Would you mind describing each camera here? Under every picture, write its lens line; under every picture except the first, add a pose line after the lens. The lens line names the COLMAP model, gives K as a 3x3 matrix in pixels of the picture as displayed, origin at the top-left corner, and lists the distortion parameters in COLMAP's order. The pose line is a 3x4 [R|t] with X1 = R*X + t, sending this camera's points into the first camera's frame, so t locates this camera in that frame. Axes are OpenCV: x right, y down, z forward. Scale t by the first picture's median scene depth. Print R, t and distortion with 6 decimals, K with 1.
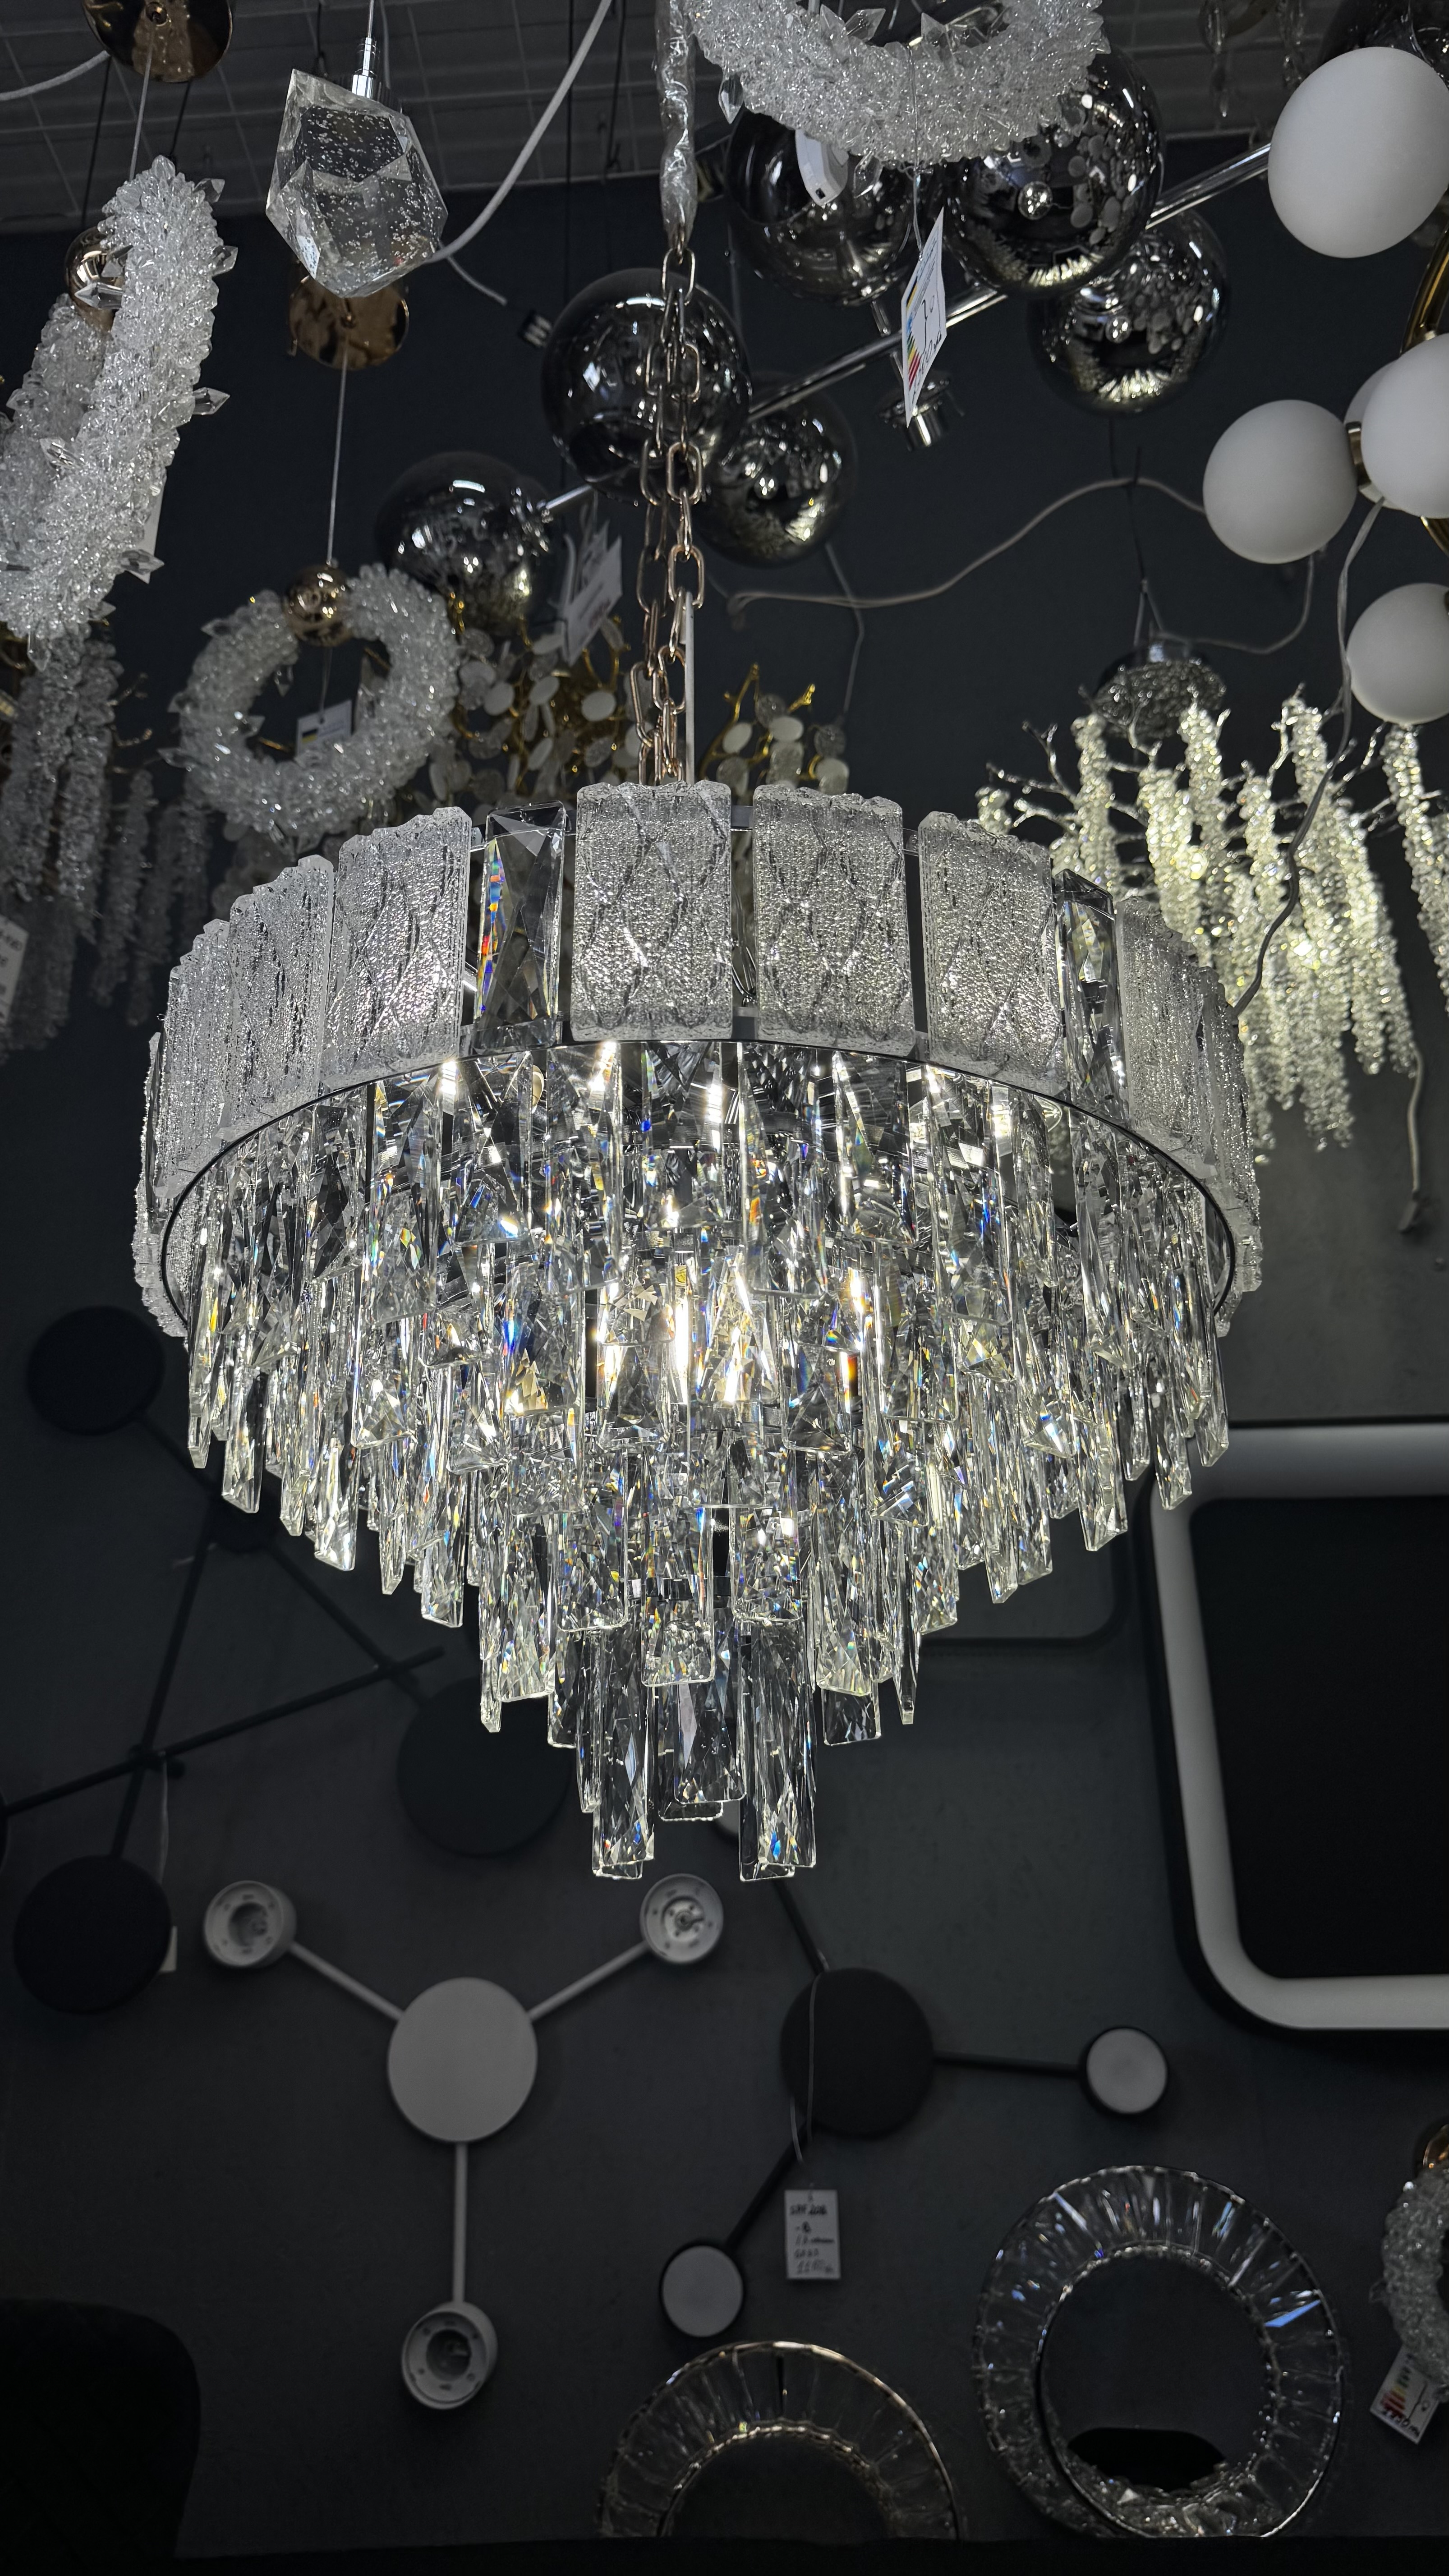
lens RADIAL K [[1903.3, 0, 707.9], [0, 1903.3, 1267.2], [0, 0, 1]] dist [-0.019177, -0.009768]
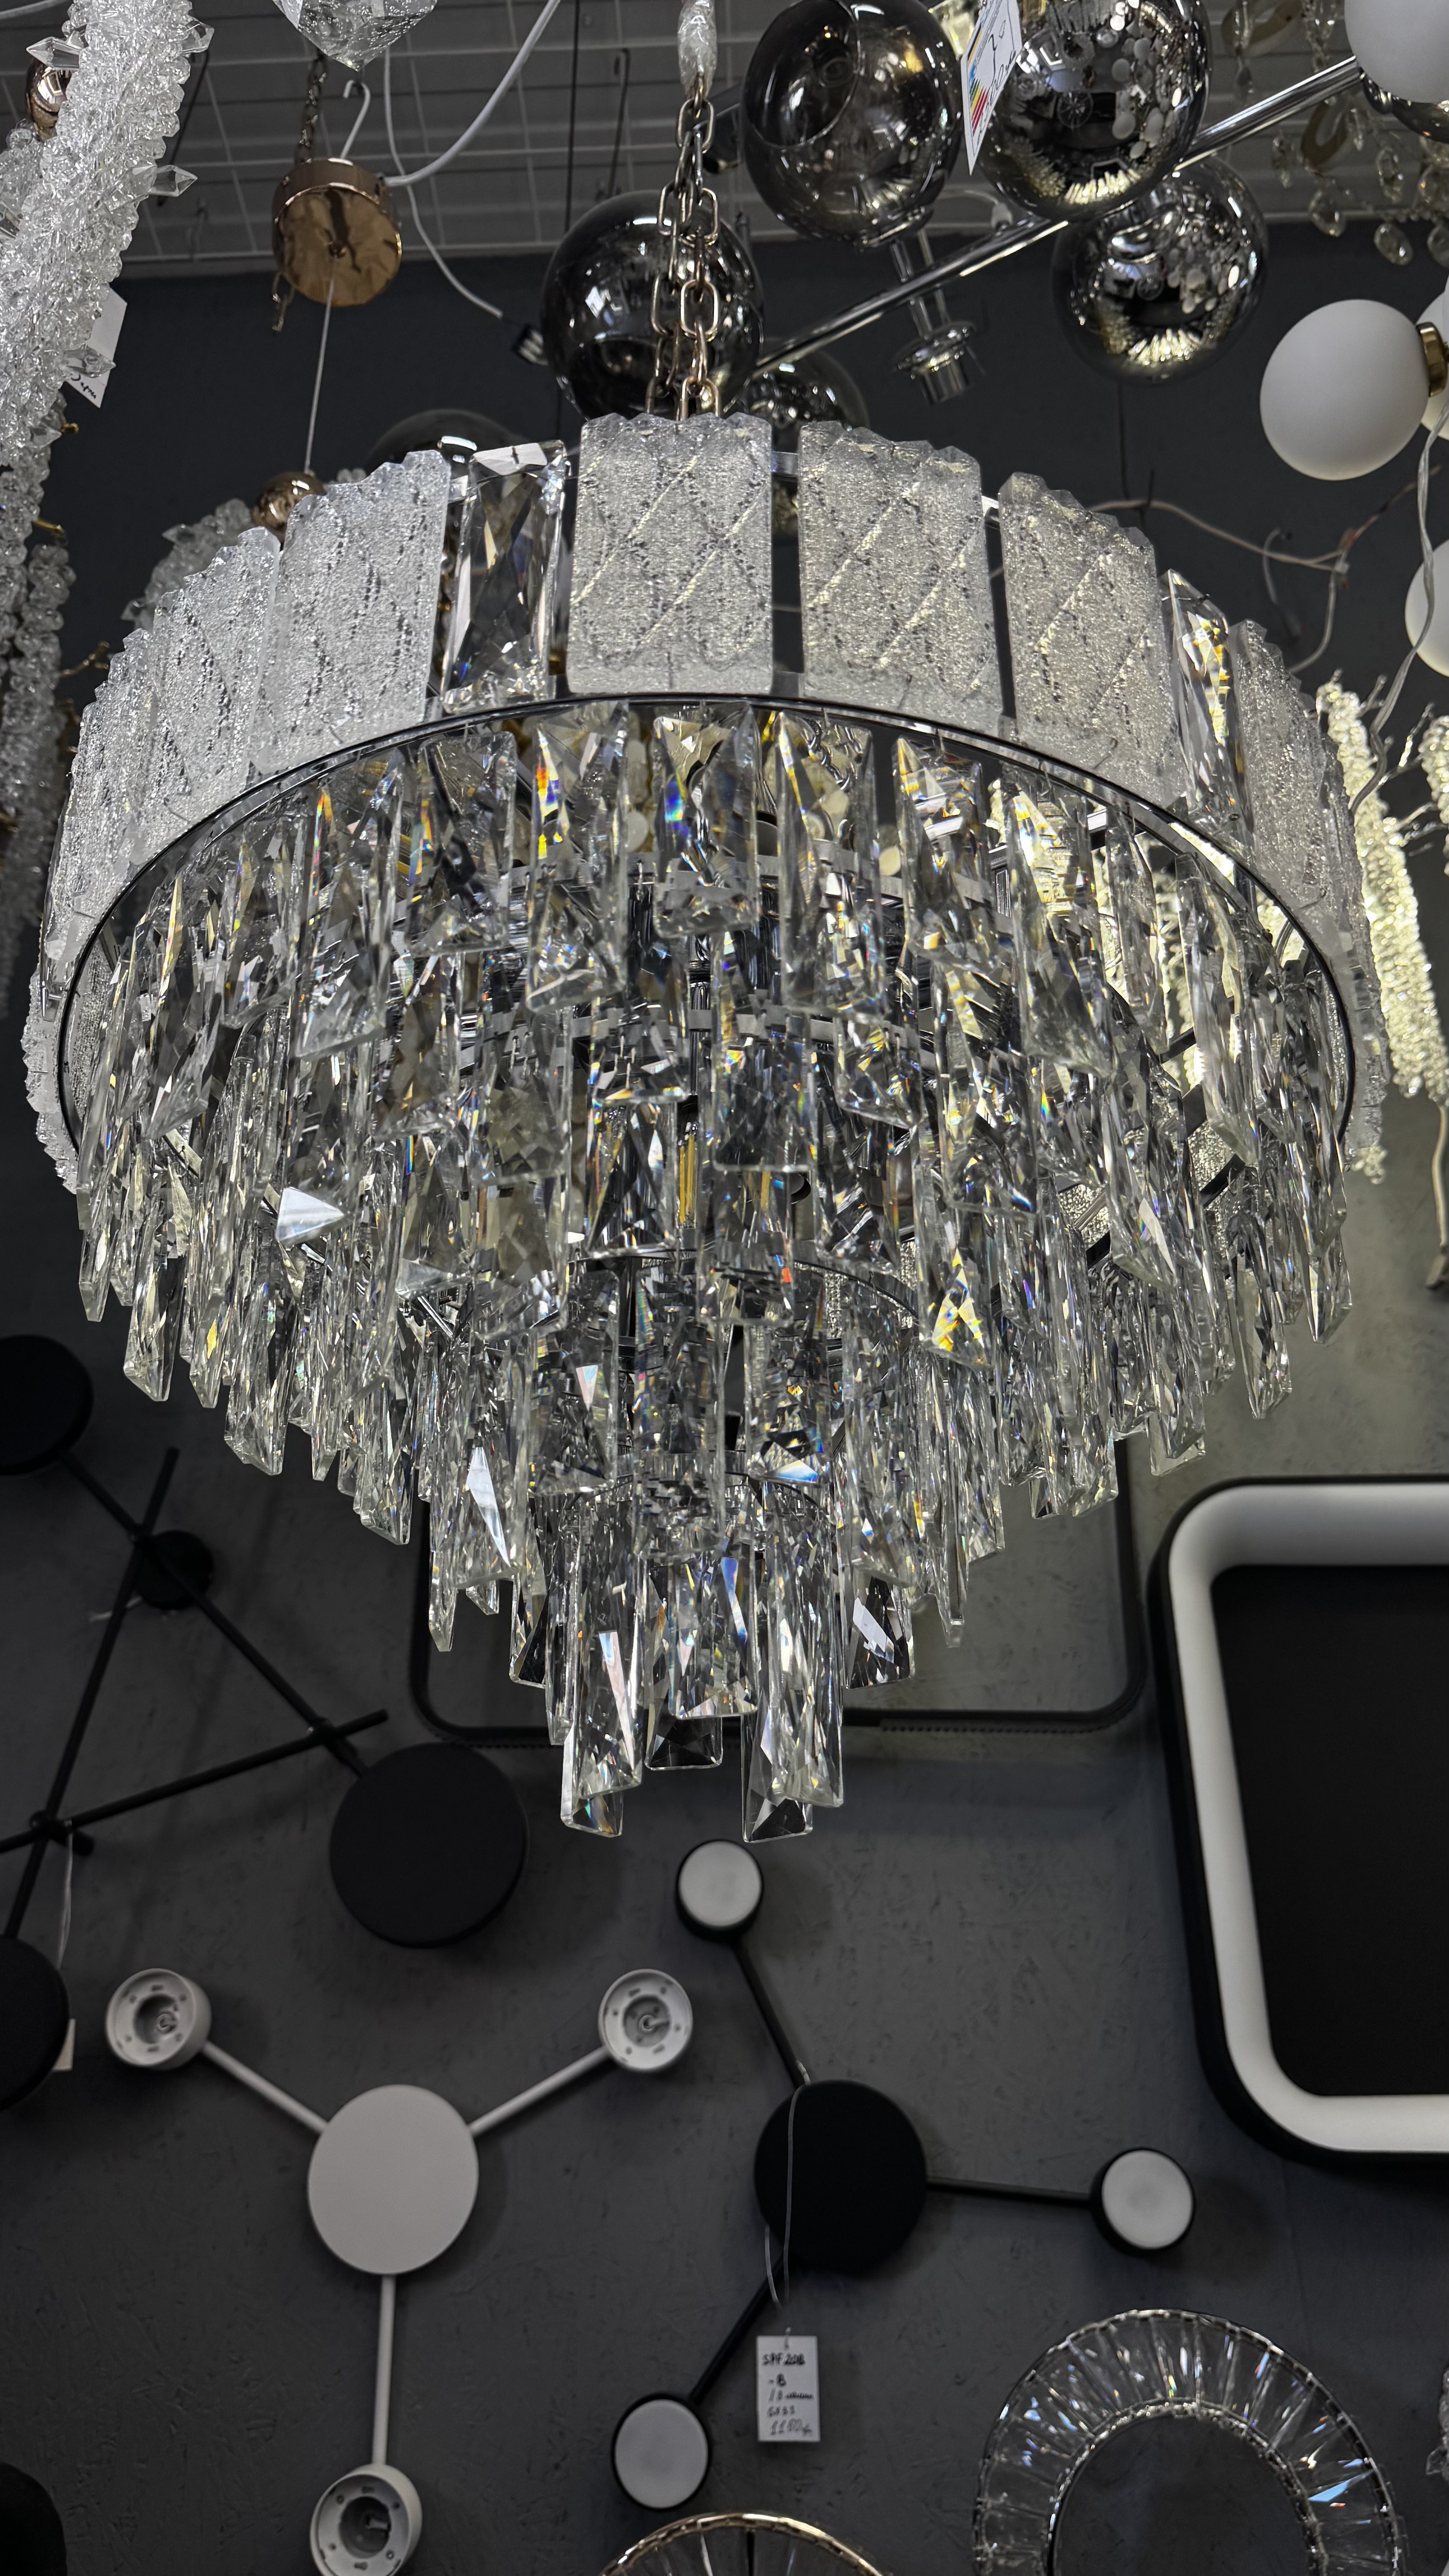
lens RADIAL K [[1903.3, 0, 706.6], [0, 1903.3, 1261.7], [0, 0, 1]] dist [-0.019177, -0.009768]
pose [[0.999573, 0.022963, 0.018065, -0.010509], [-0.021320, 0.996033, -0.086396, 0.072981], [-0.019977, 0.085974, 0.996097, 0.093495]]
